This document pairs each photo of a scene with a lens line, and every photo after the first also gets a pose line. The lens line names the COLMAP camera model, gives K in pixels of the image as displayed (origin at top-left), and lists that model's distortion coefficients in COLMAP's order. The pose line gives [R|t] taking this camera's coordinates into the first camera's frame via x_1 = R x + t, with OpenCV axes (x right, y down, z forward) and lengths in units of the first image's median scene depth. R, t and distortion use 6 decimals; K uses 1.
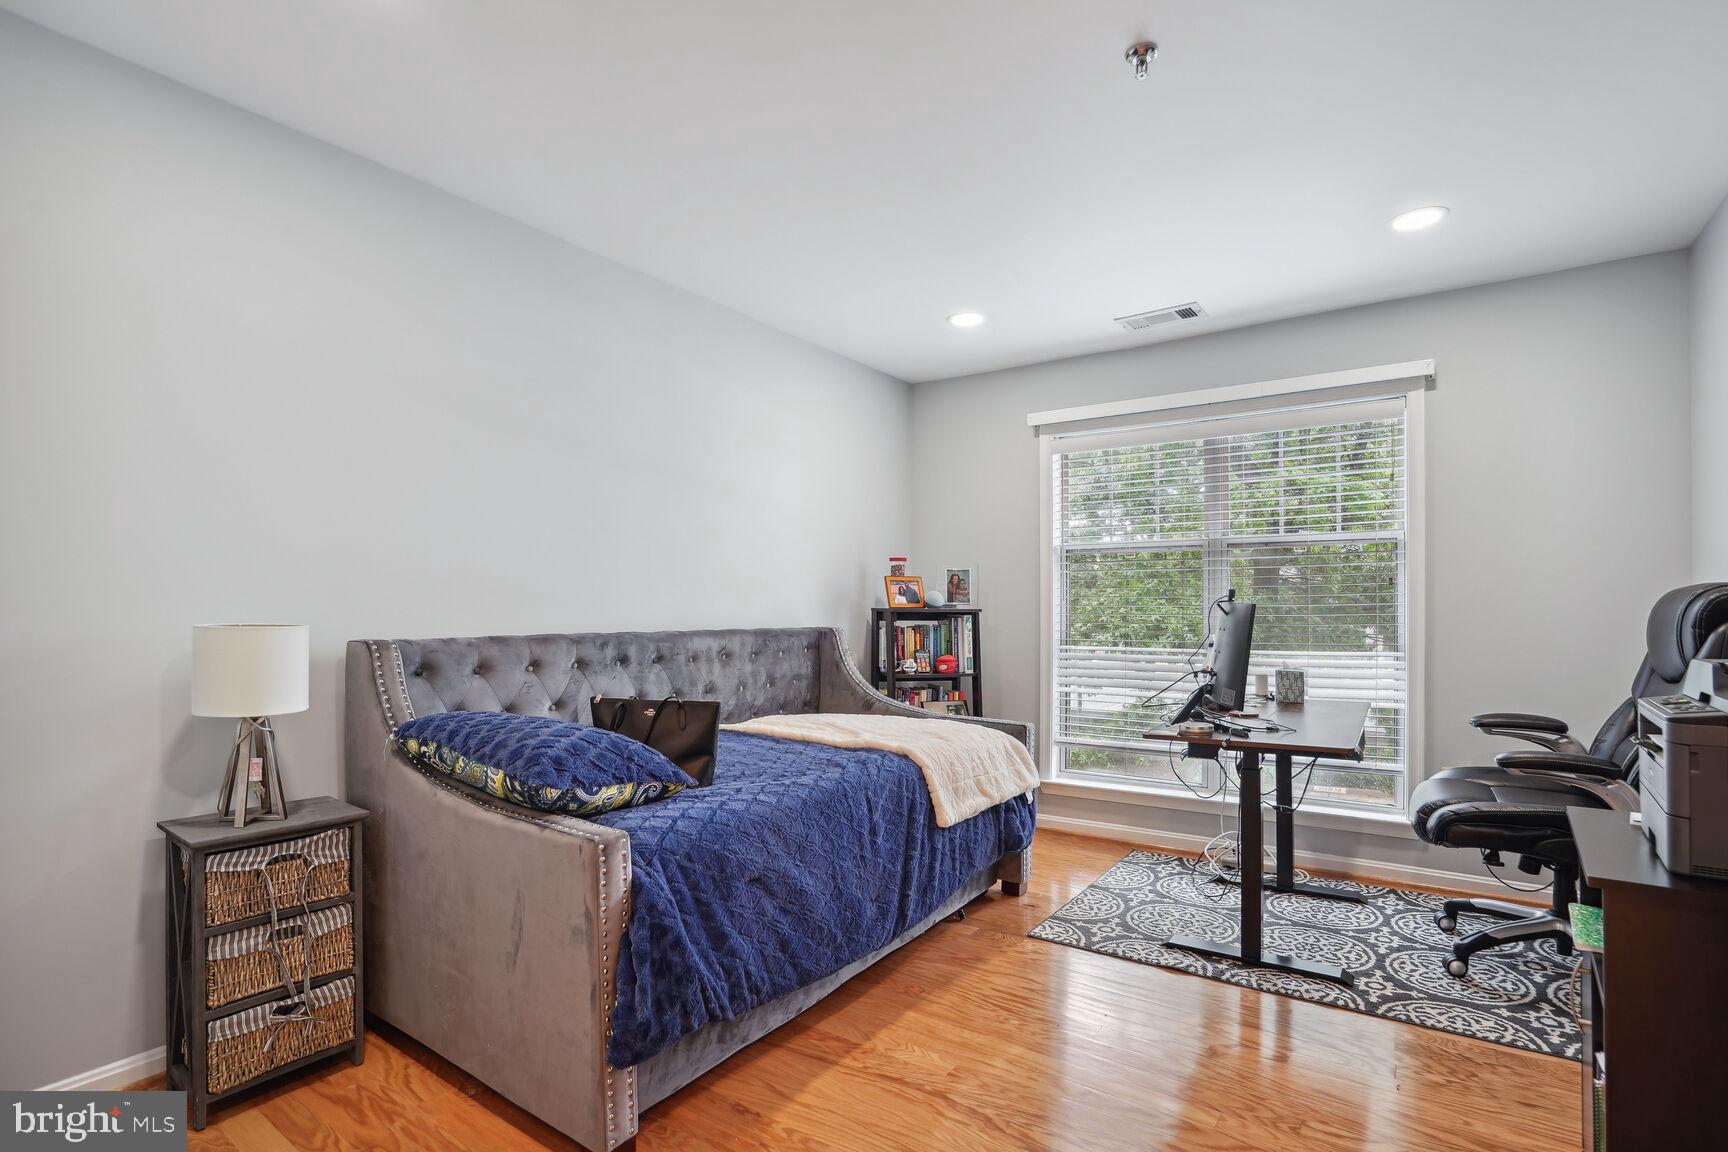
lens RADIAL K [[823.6, 0, 863.9], [0, 823.6, 608.5], [0, 0, 1]] dist [-0.061828, 0.023430]
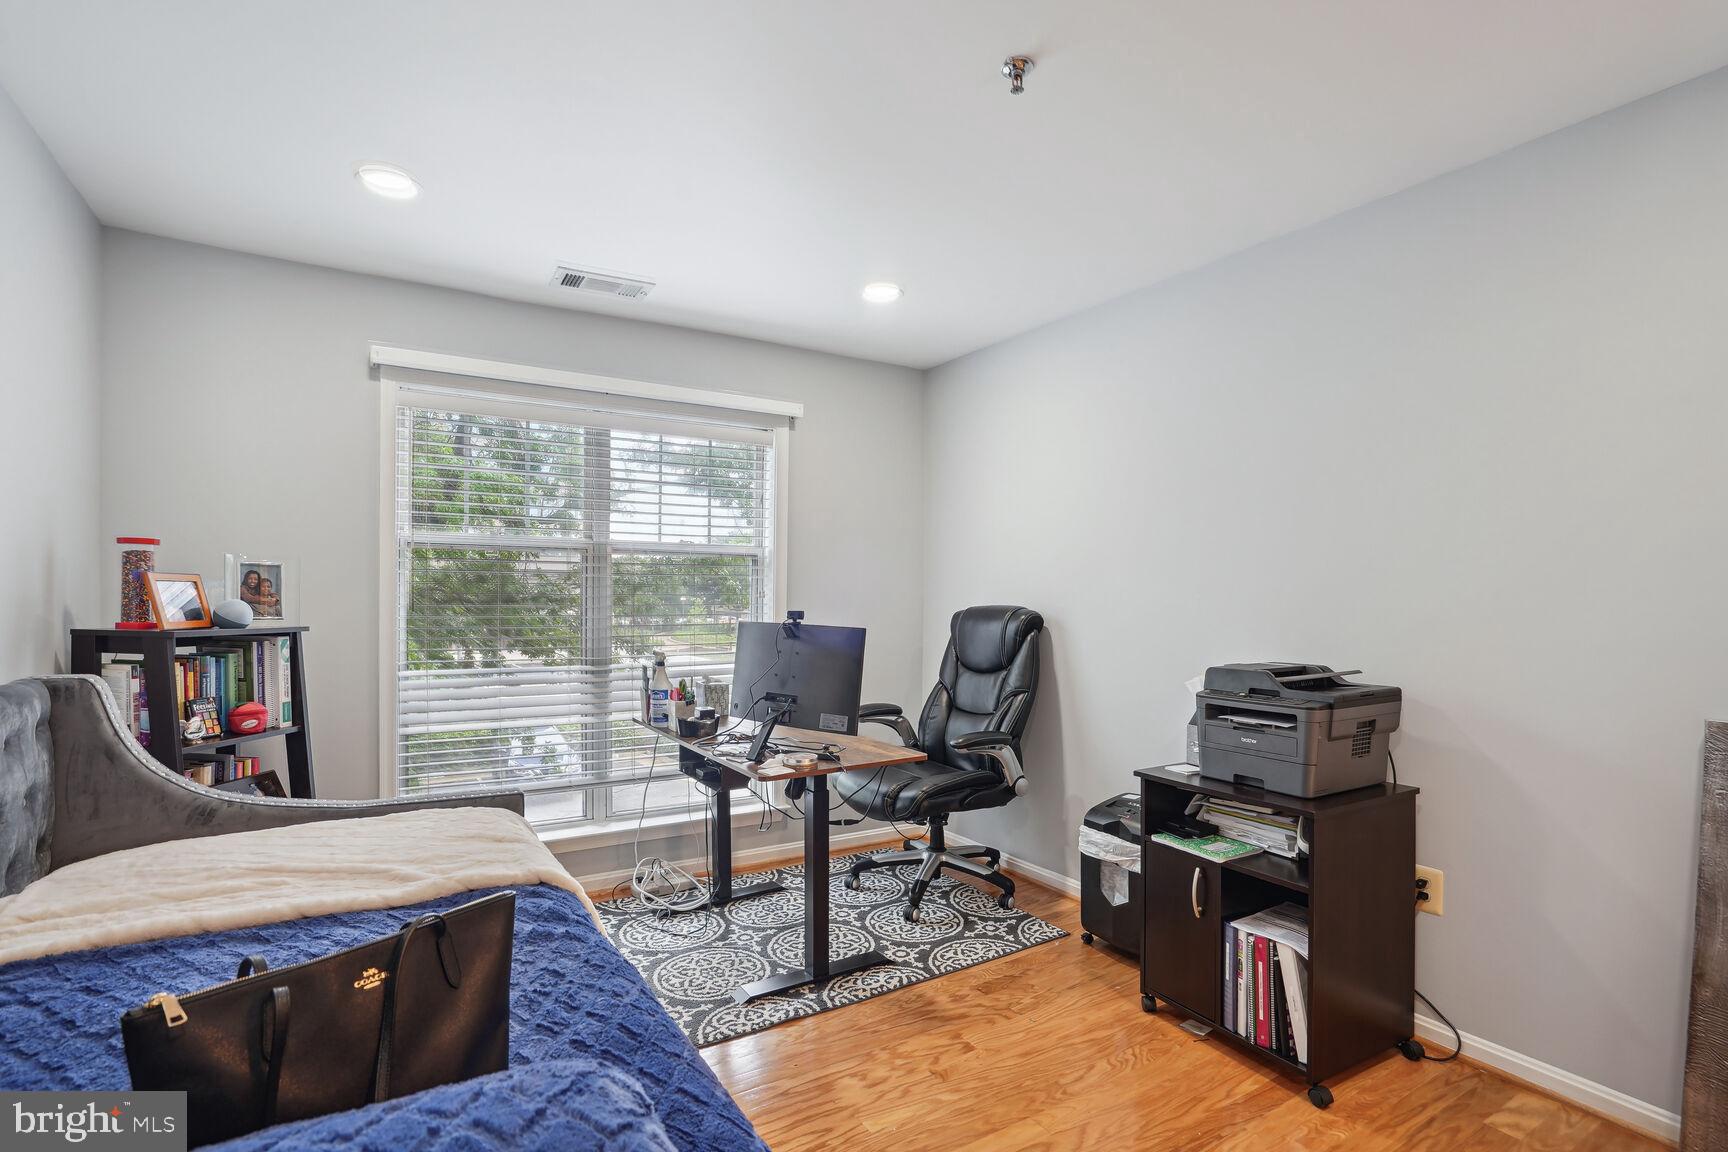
lens RADIAL K [[823.6, 0, 863.9], [0, 823.6, 608.5], [0, 0, 1]] dist [-0.061828, 0.023430]
pose [[0.386379, -0.010426, 0.922281, -0.359572], [-0.007442, 0.999868, 0.014420, -0.034429], [-0.922310, -0.012435, 0.386251, 0.465123]]
